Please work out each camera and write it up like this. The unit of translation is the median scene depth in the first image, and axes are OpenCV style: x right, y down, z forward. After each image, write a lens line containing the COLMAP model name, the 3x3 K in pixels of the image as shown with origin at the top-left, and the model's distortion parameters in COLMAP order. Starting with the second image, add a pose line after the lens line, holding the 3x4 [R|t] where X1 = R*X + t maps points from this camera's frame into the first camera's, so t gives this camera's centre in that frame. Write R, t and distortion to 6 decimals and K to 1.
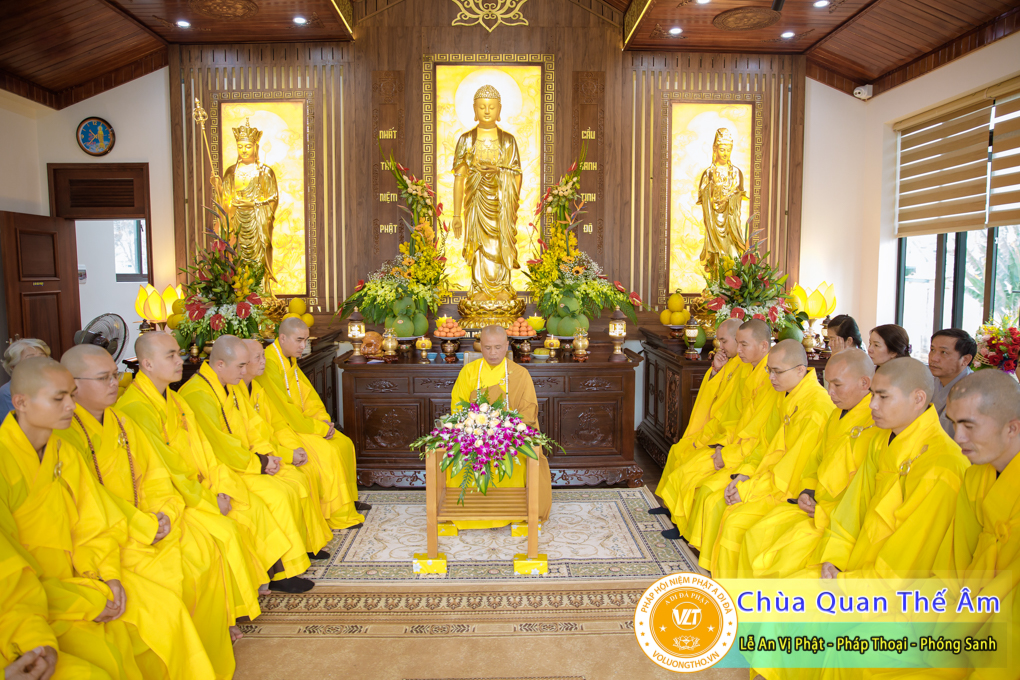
lens RADIAL K [[748.2, 0, 513.4], [0, 748.2, 322.4], [0, 0, 1]] dist [-0.026046, 0.002936]
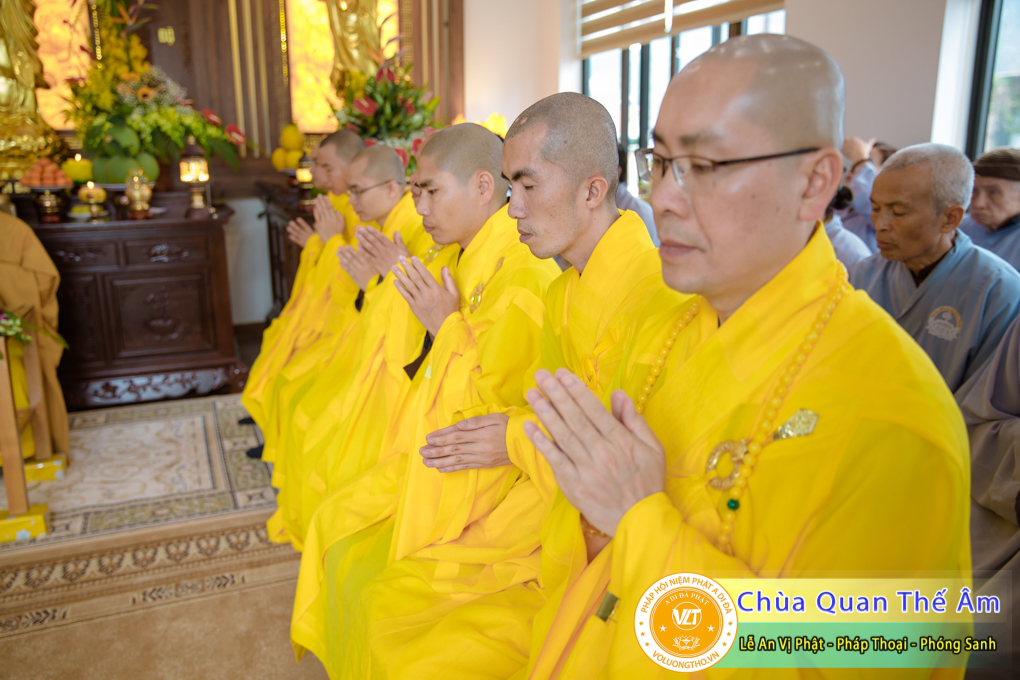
lens RADIAL K [[852.9, 0, 510.0], [0, 852.9, 340.0], [0, 0, 1]] dist [-0.007557, -0.000891]
pose [[0.942246, -0.084816, 0.324003, 0.142880], [0.035782, 0.987359, 0.154407, 0.050634], [-0.333004, -0.133896, 0.933370, 0.142871]]
